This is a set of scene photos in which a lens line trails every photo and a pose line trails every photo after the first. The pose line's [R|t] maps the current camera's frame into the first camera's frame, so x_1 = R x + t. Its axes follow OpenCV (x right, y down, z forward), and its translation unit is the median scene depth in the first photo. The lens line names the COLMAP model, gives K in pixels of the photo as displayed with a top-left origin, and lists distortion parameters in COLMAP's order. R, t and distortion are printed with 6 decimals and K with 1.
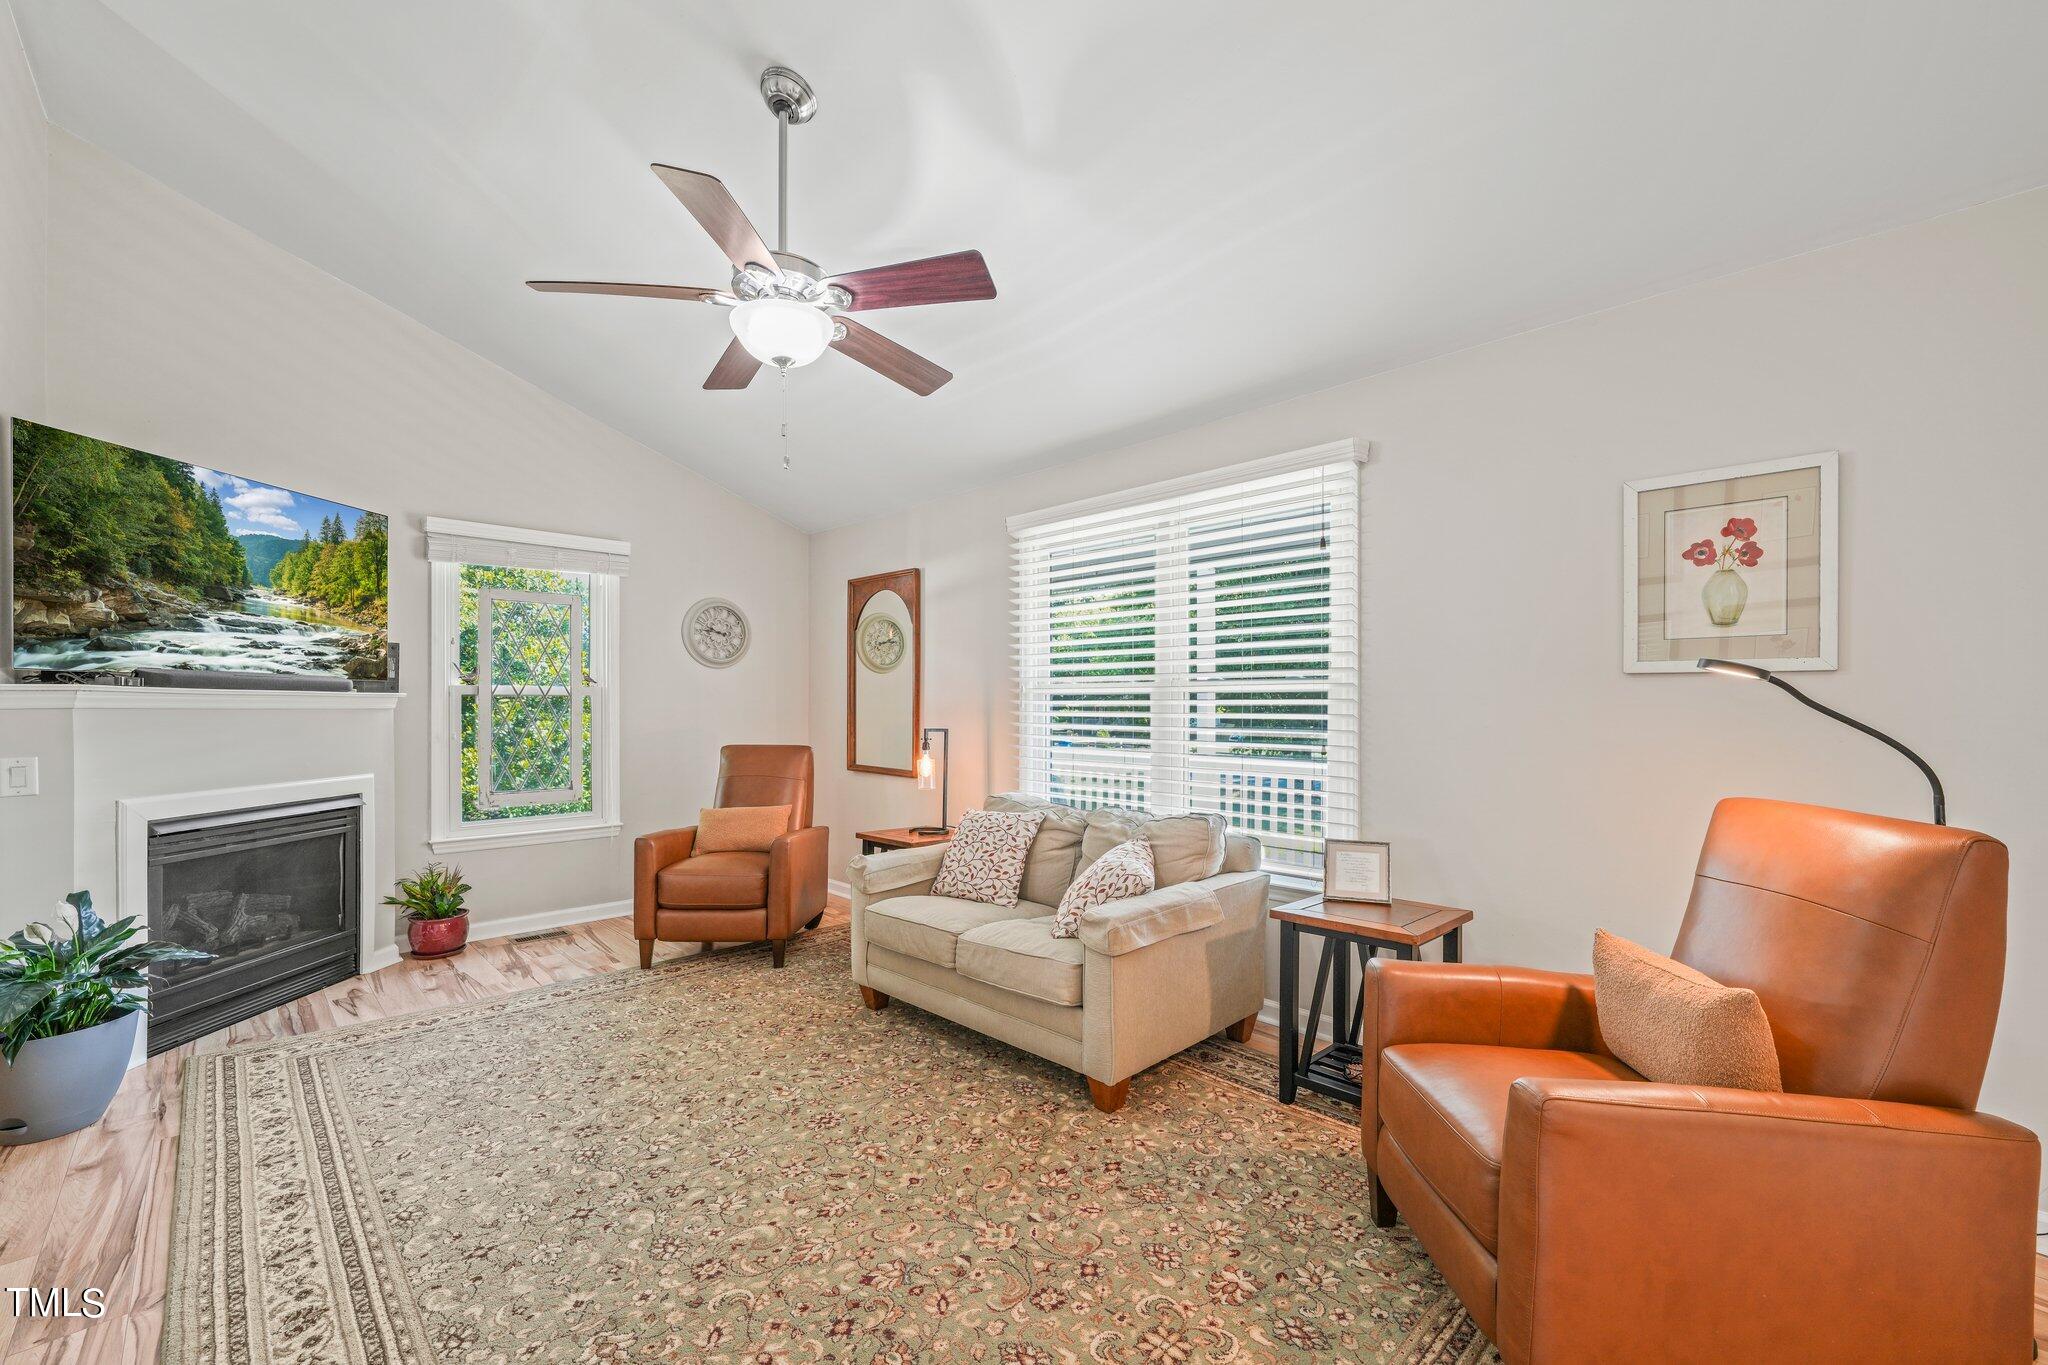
lens RADIAL K [[834.7, 0, 1034.0], [0, 834.7, 714.8], [0, 0, 1]] dist [-0.014186, 0.006021]
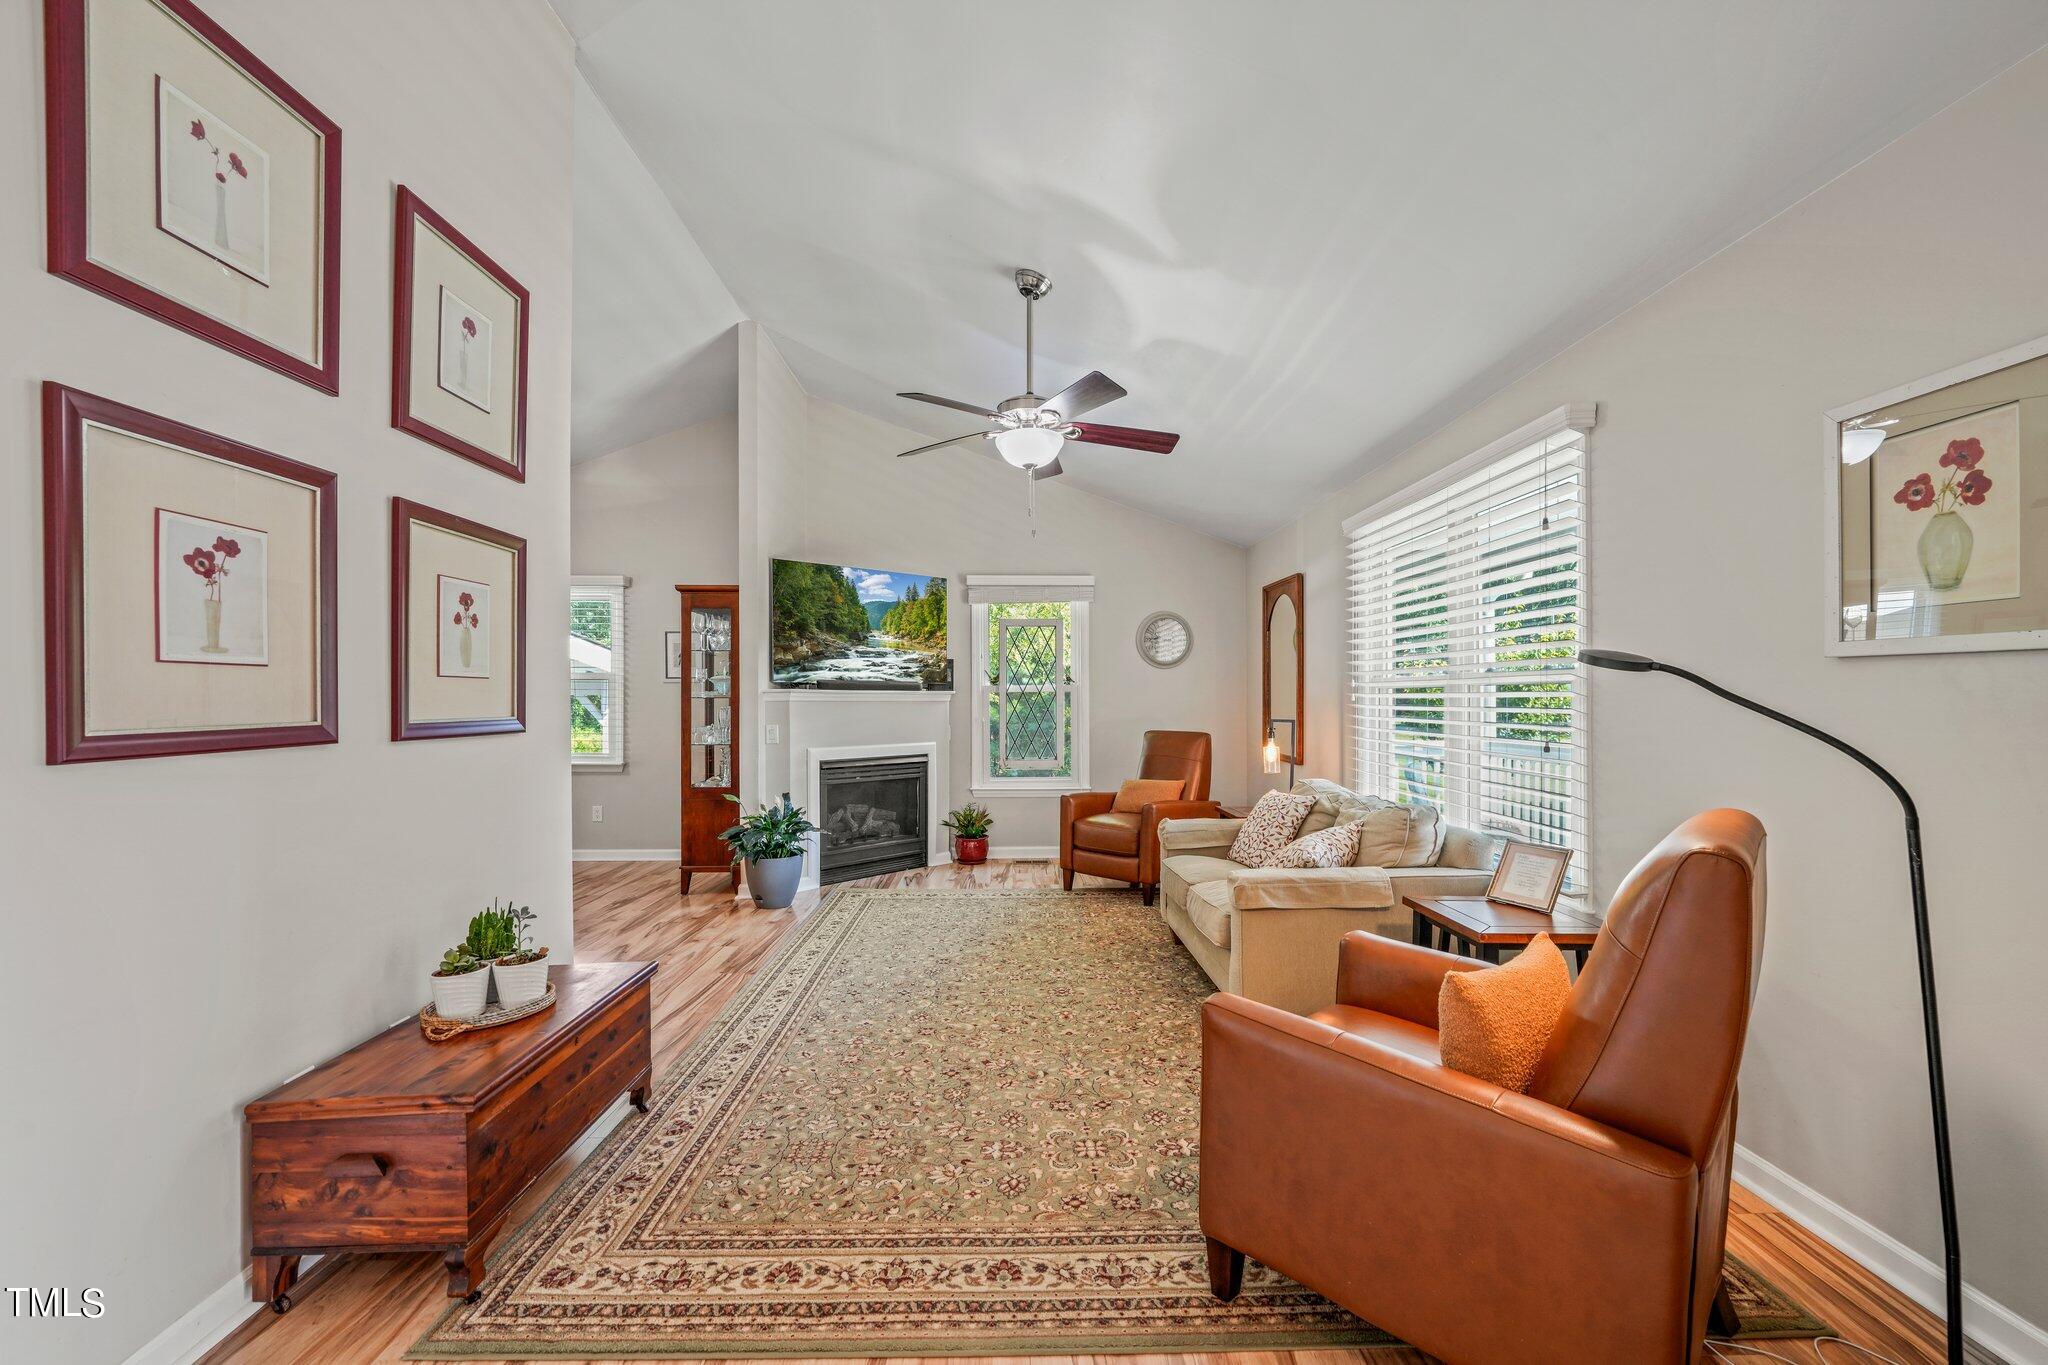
lens RADIAL K [[834.7, 0, 1034.0], [0, 834.7, 714.8], [0, 0, 1]] dist [-0.014186, 0.006021]
pose [[0.733092, 0.011637, -0.680030, 0.523684], [-0.005212, 0.999920, 0.011492, -0.000819], [0.680109, -0.004880, 0.733095, -0.056546]]
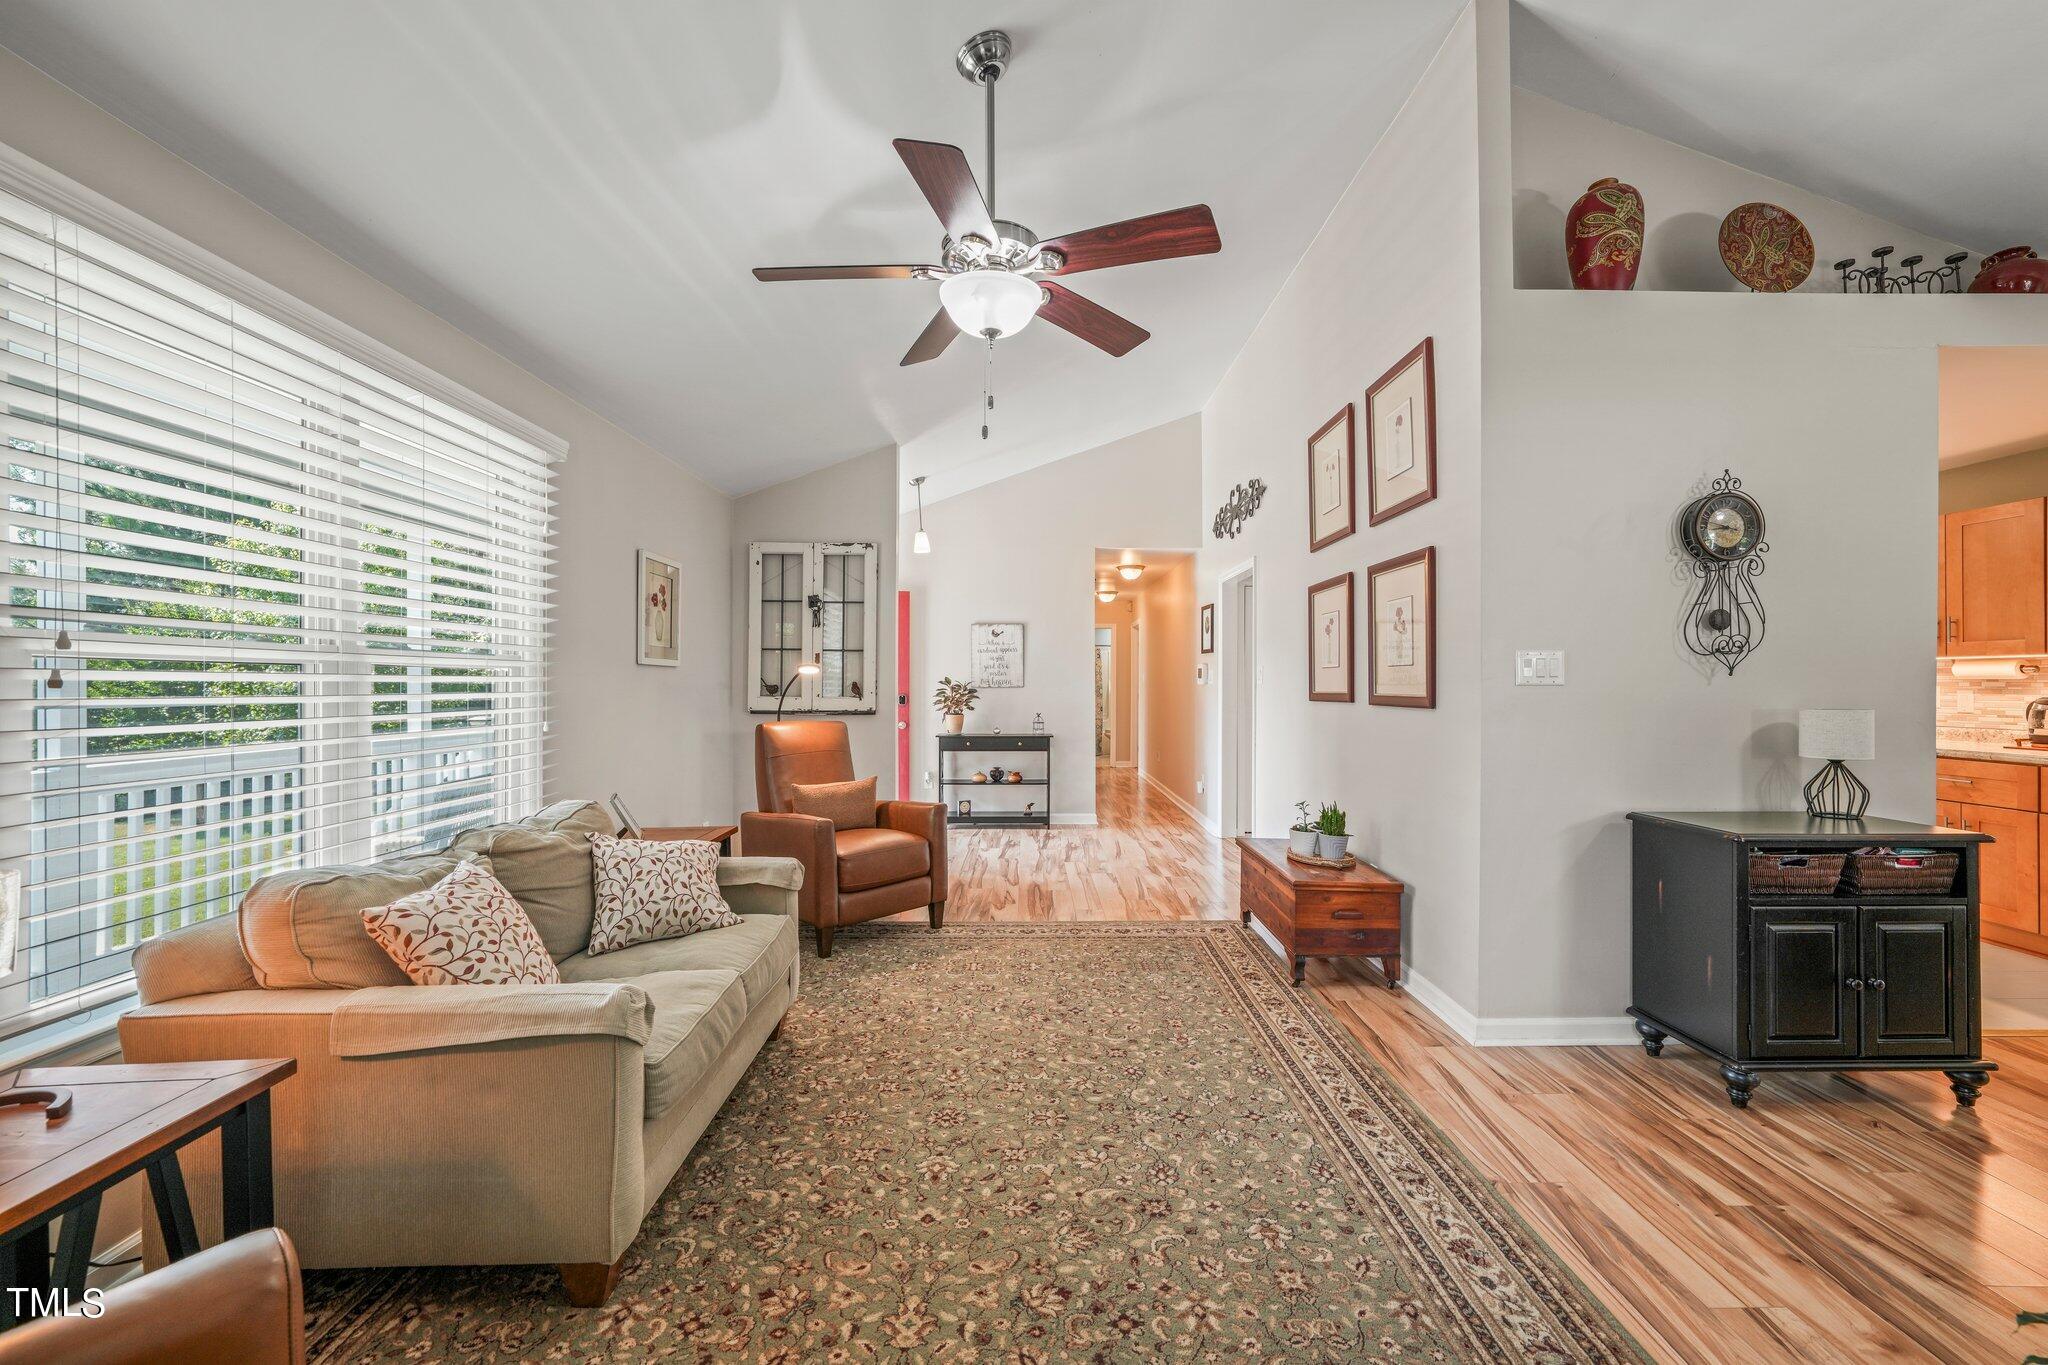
lens RADIAL K [[829.8, 0, 1029.0], [0, 829.8, 703.4], [0, 0, 1]] dist [-0.012265, 0.005969]
pose [[-0.714782, -0.016008, 0.699164, -0.754124], [0.008790, 0.999453, 0.031870, -0.012465], [-0.699292, 0.028926, -0.714250, 1.236562]]
